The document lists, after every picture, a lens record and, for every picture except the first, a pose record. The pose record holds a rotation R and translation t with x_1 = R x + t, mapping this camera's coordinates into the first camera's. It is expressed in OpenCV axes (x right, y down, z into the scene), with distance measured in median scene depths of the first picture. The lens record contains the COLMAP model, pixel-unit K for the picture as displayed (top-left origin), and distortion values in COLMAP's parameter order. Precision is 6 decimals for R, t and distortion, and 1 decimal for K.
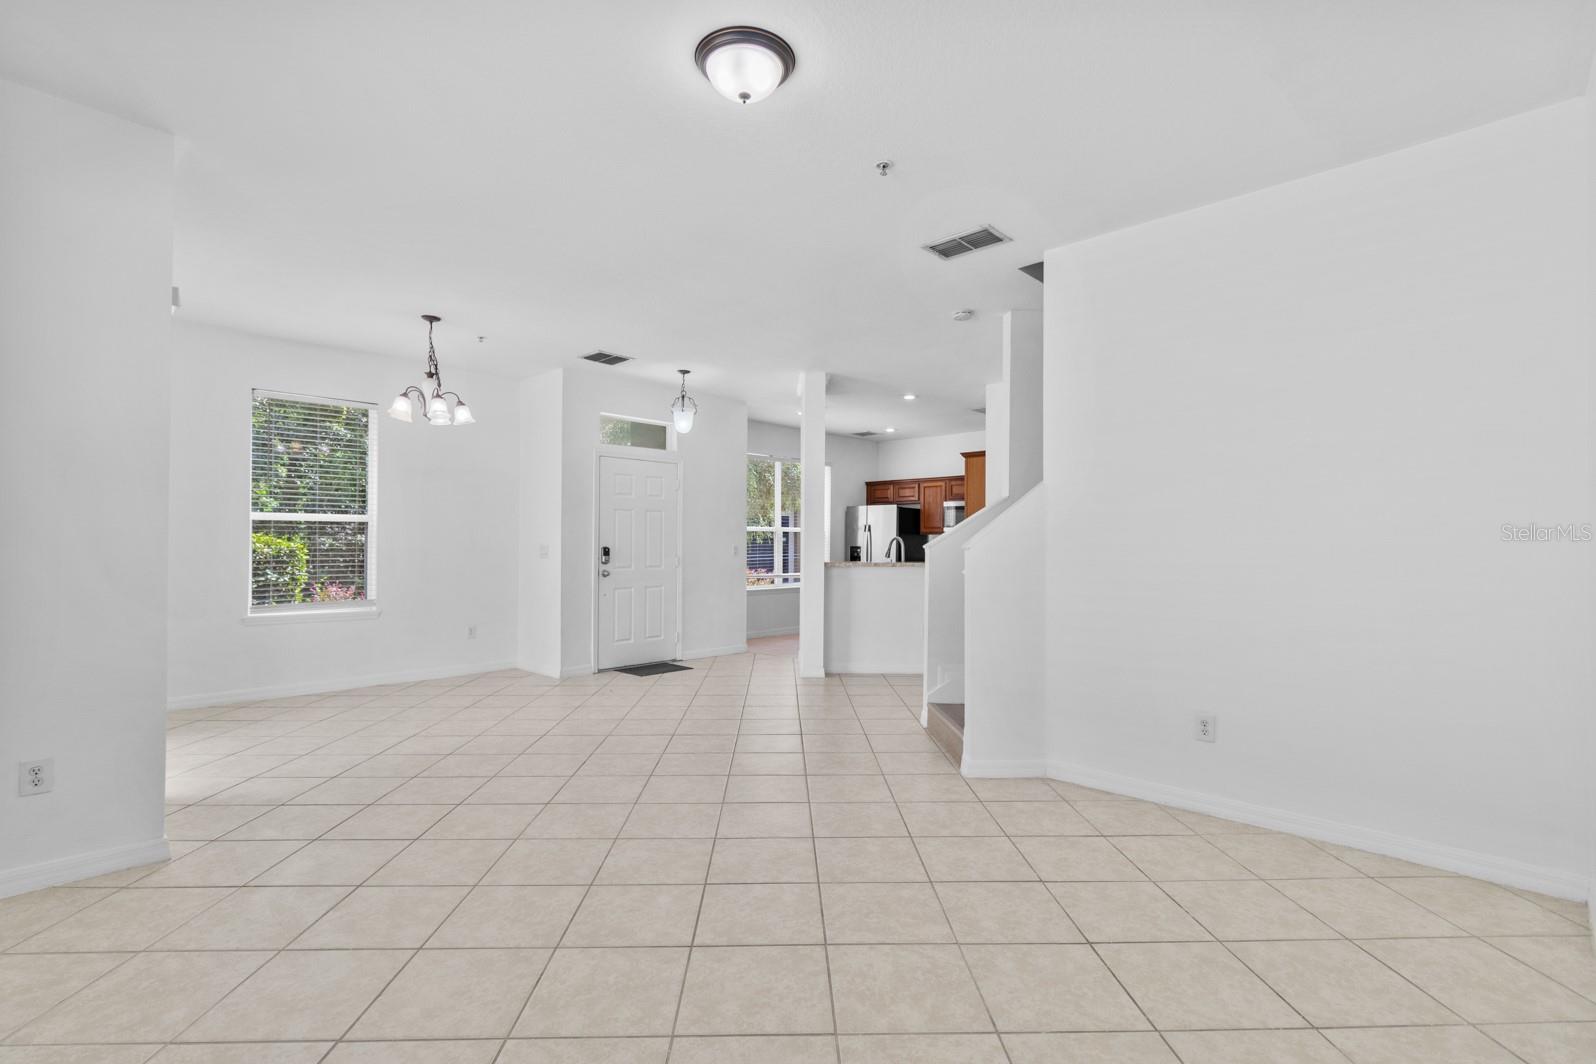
lens RADIAL K [[739.8, 0, 801.9], [0, 739.8, 543.0], [0, 0, 1]] dist [0.002598, 0.000236]
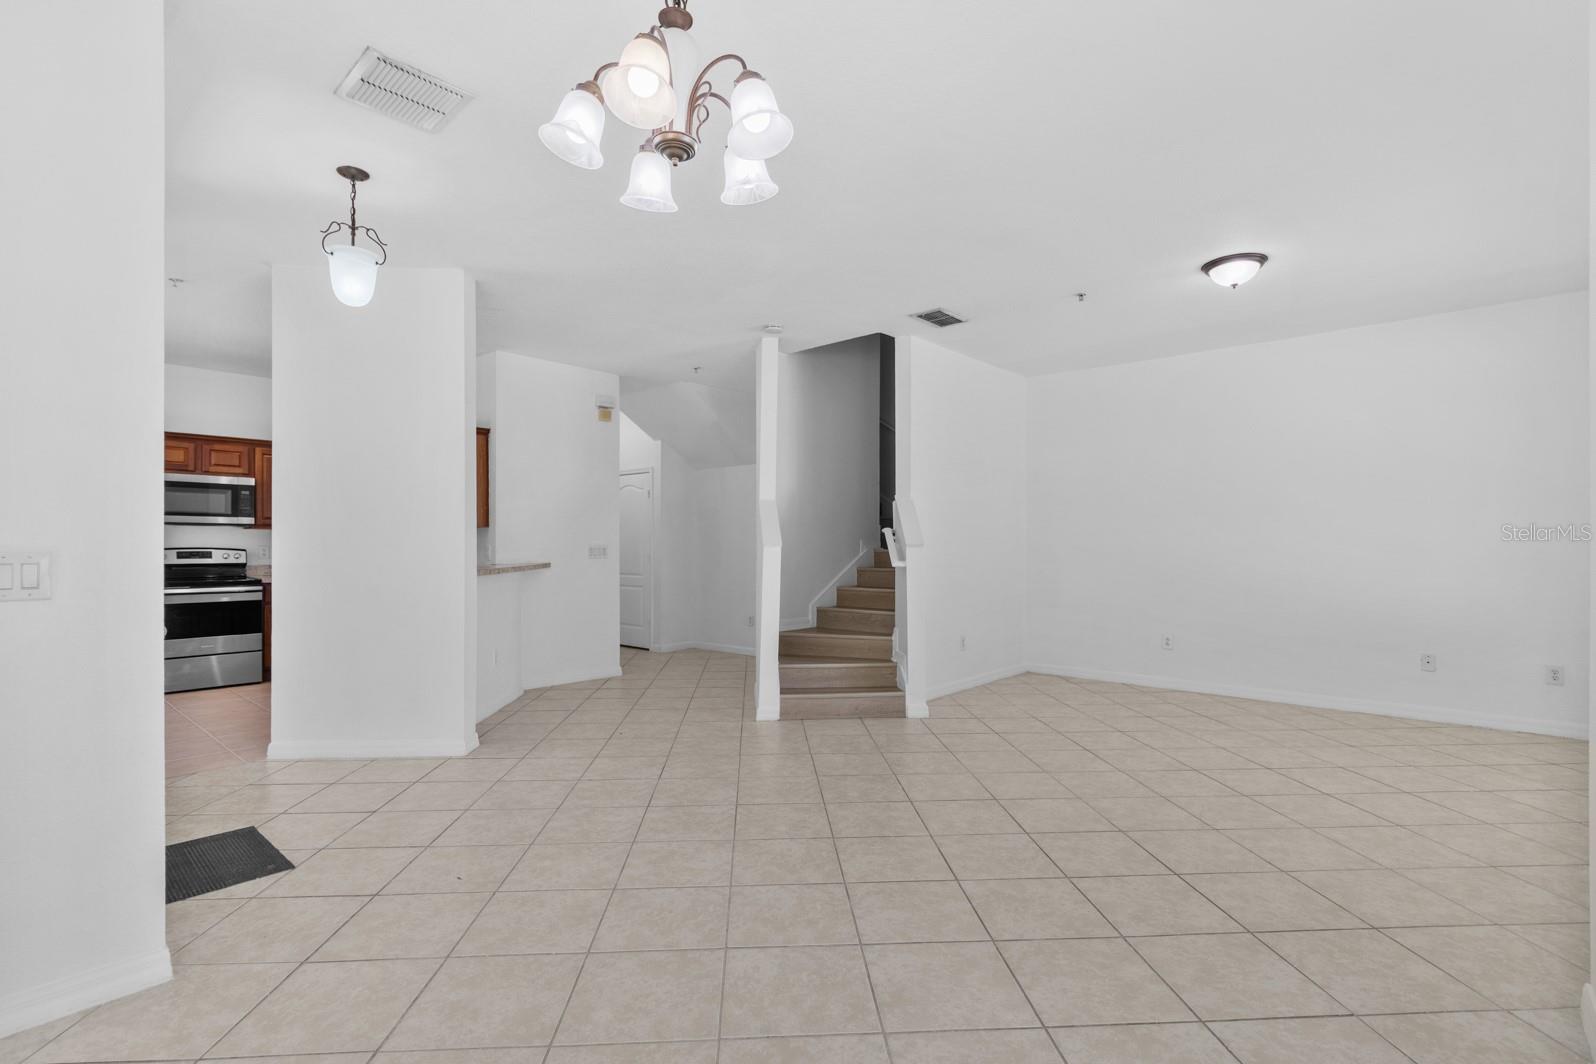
lens RADIAL K [[739.8, 0, 801.7], [0, 739.8, 543.9], [0, 0, 1]] dist [0.002598, 0.000236]
pose [[-0.033830, -0.005002, 0.999415, -0.638811], [-0.001013, 0.999987, 0.004971, -0.001048], [-0.999427, -0.000845, -0.033834, 0.737928]]
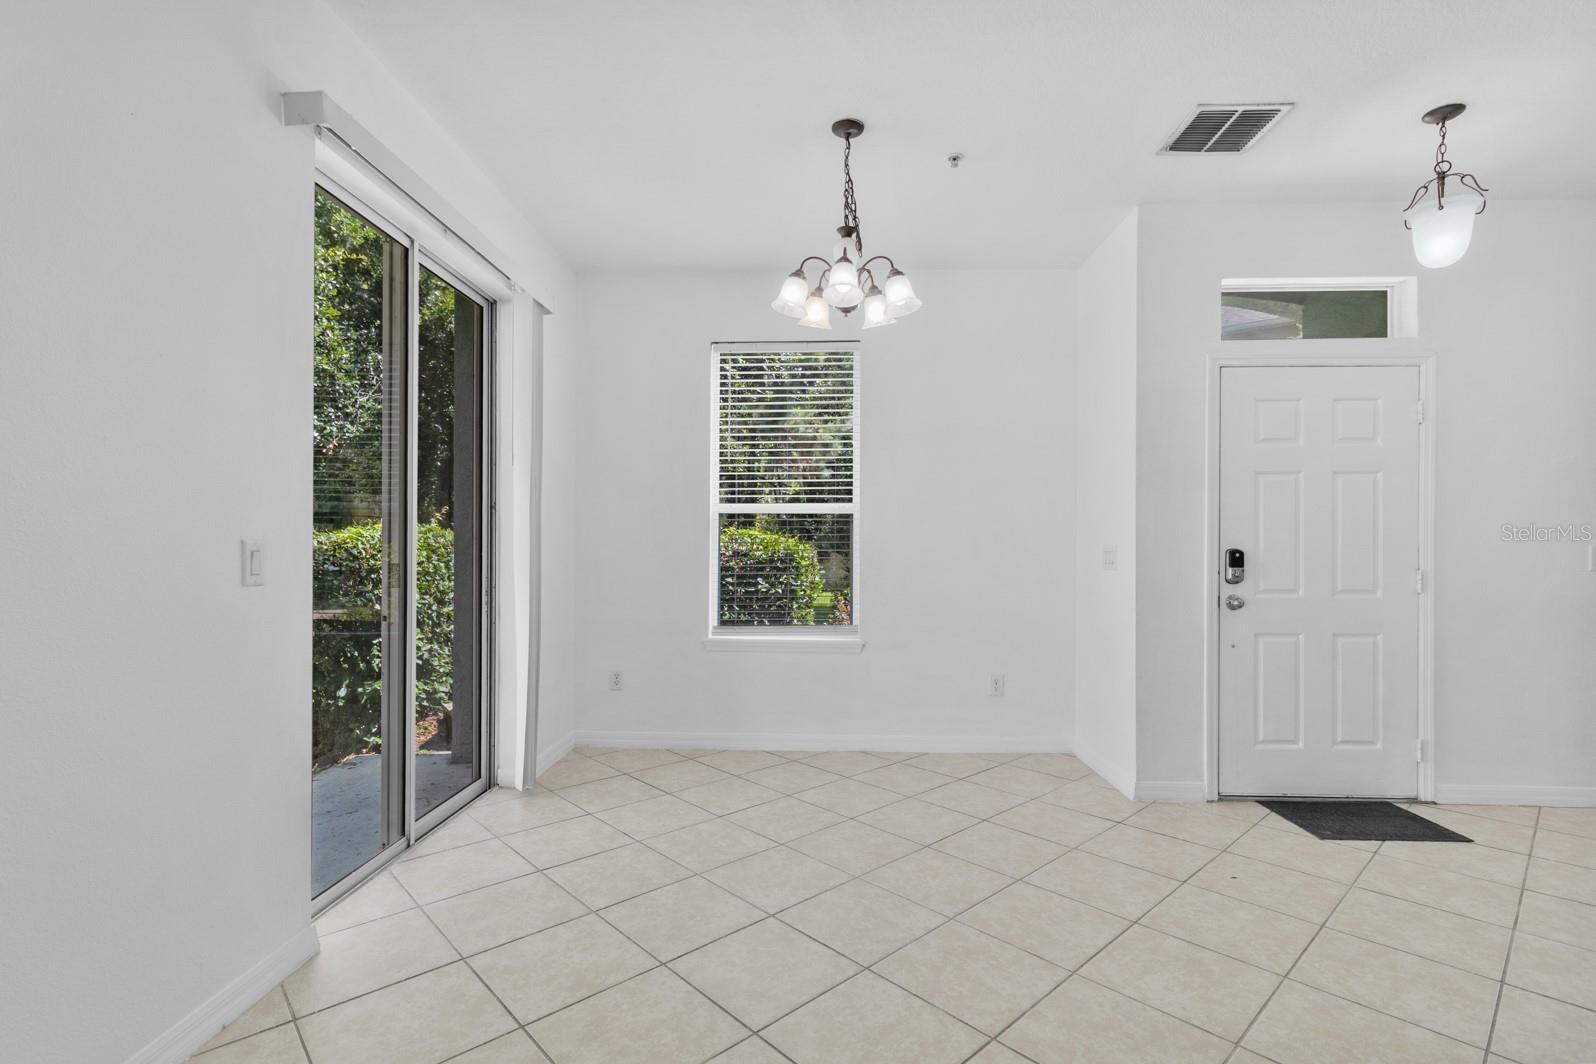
lens RADIAL K [[739.8, 0, 796.4], [0, 739.8, 545.6], [0, 0, 1]] dist [0.002598, 0.000236]
pose [[0.660096, -0.005969, -0.751158, -0.089745], [0.000929, 0.999974, -0.007129, 0.006329], [0.751181, 0.004008, 0.660084, 0.468190]]
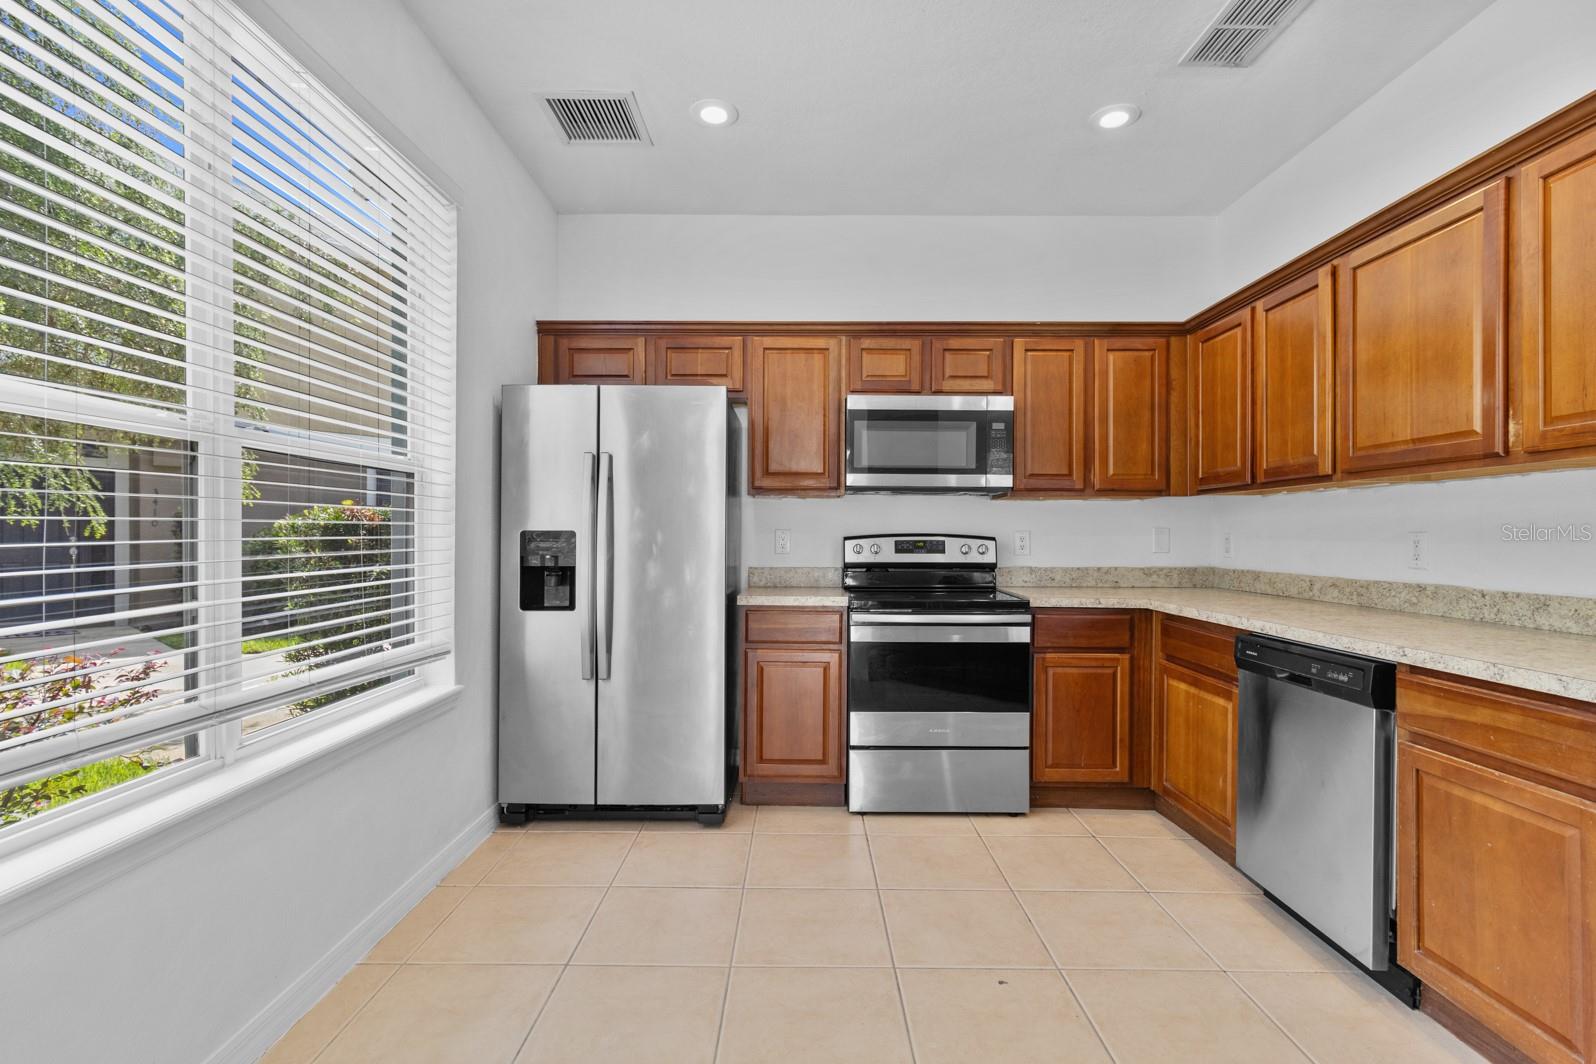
lens RADIAL K [[739.8, 0, 794.3], [0, 739.8, 537.4], [0, 0, 1]] dist [0.002598, 0.000236]
pose [[0.729505, -0.006872, 0.683941, -0.077465], [0.001127, 0.999960, 0.008845, 0.007321], [-0.683975, -0.005681, 0.729484, 1.169054]]
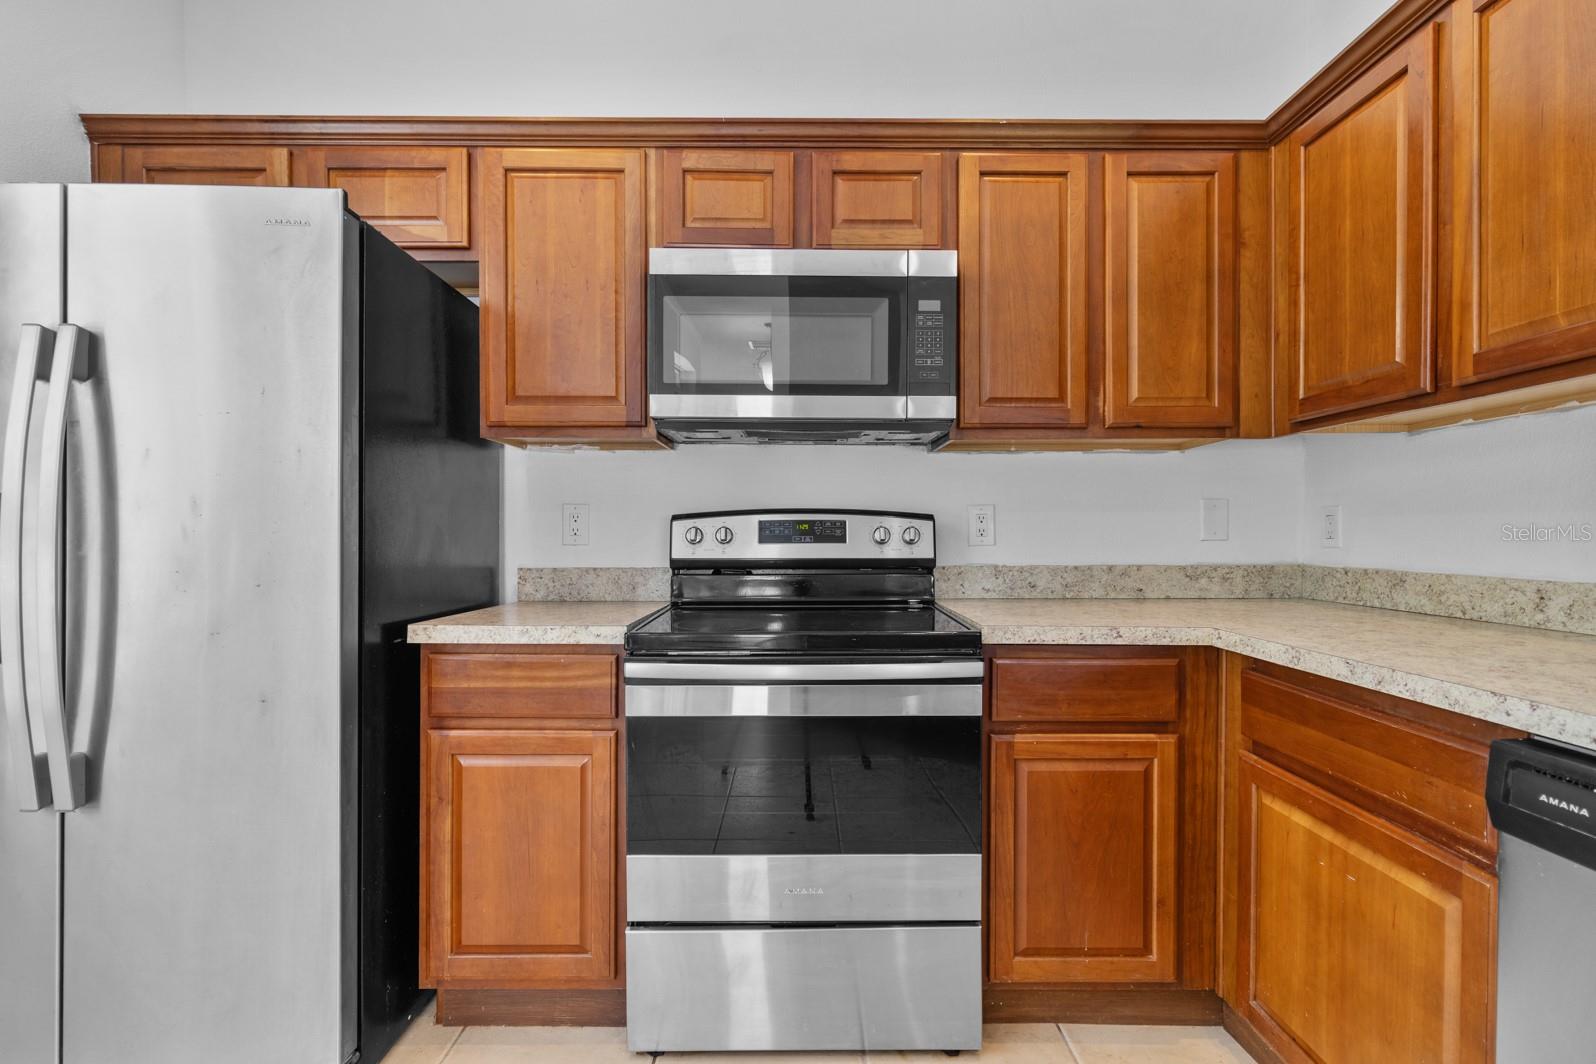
lens RADIAL K [[739.8, 0, 799.7], [0, 739.8, 541.5], [0, 0, 1]] dist [0.002598, 0.000236]
pose [[0.720353, -0.014809, 0.693450, 0.141077], [0.004848, 0.999855, 0.016316, 0.018231], [-0.693591, -0.008391, 0.720320, 1.276408]]
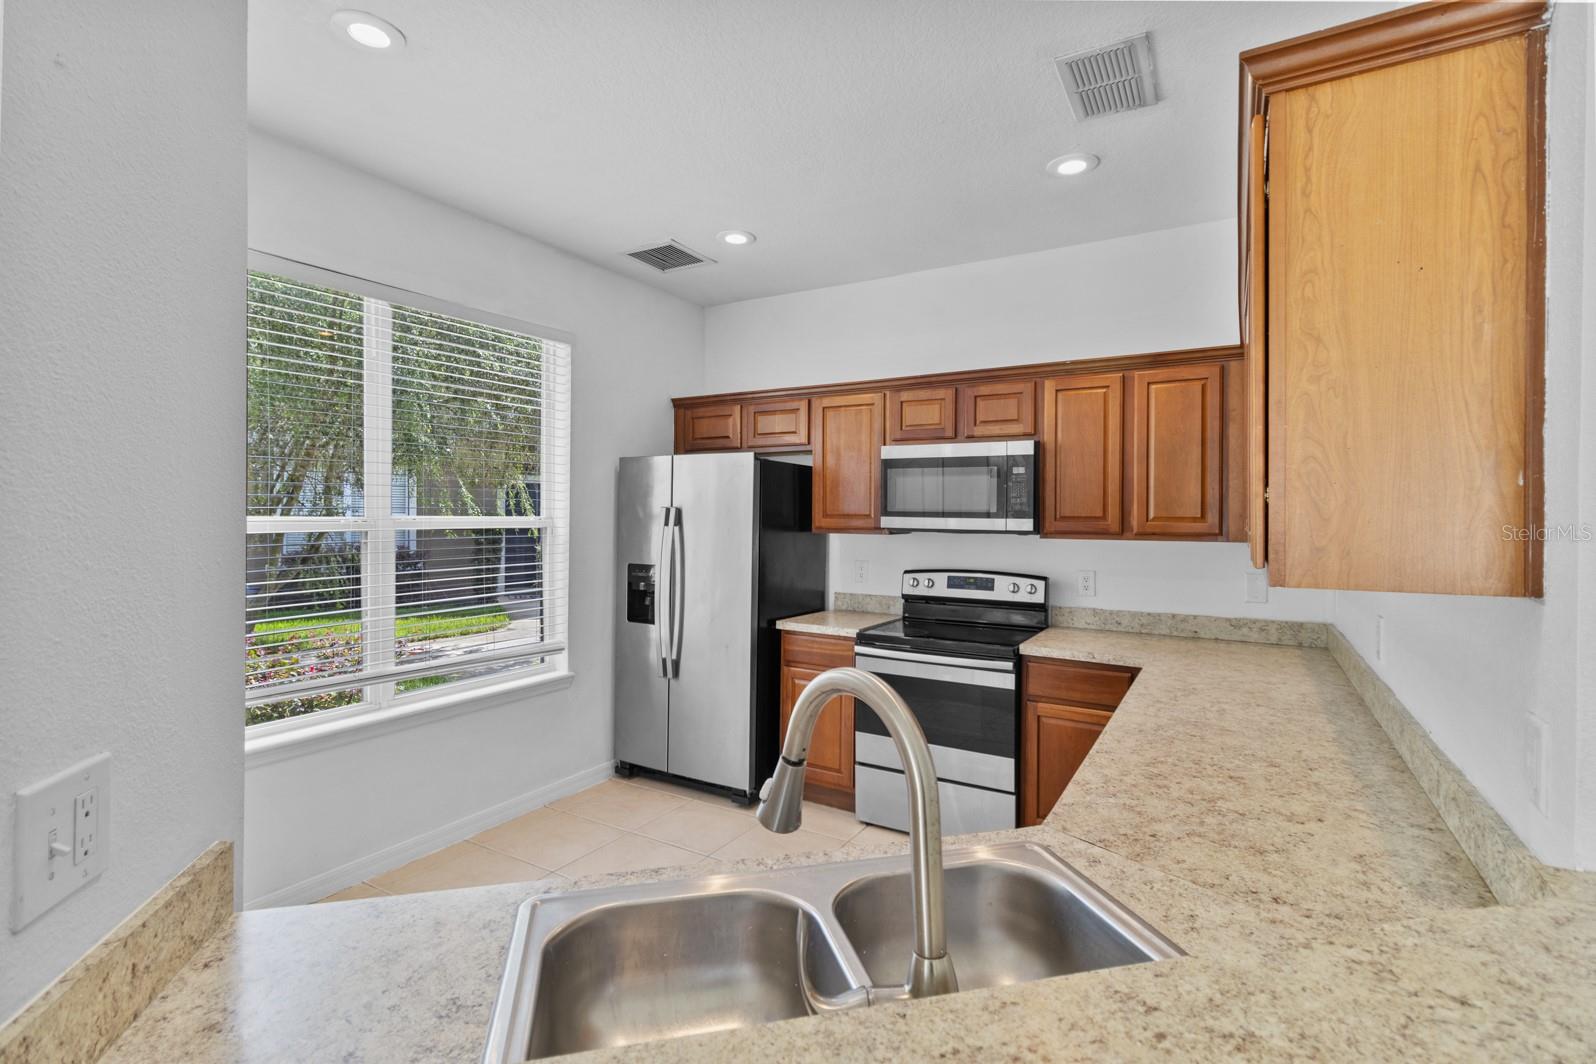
lens RADIAL K [[739.8, 0, 800.6], [0, 739.8, 514.5], [0, 0, 1]] dist [0.002598, 0.000236]
pose [[0.975191, 0.000477, 0.221363, 0.107974], [-0.000922, 0.999998, 0.001909, -0.033740], [-0.221362, -0.002065, 0.975190, 0.981680]]
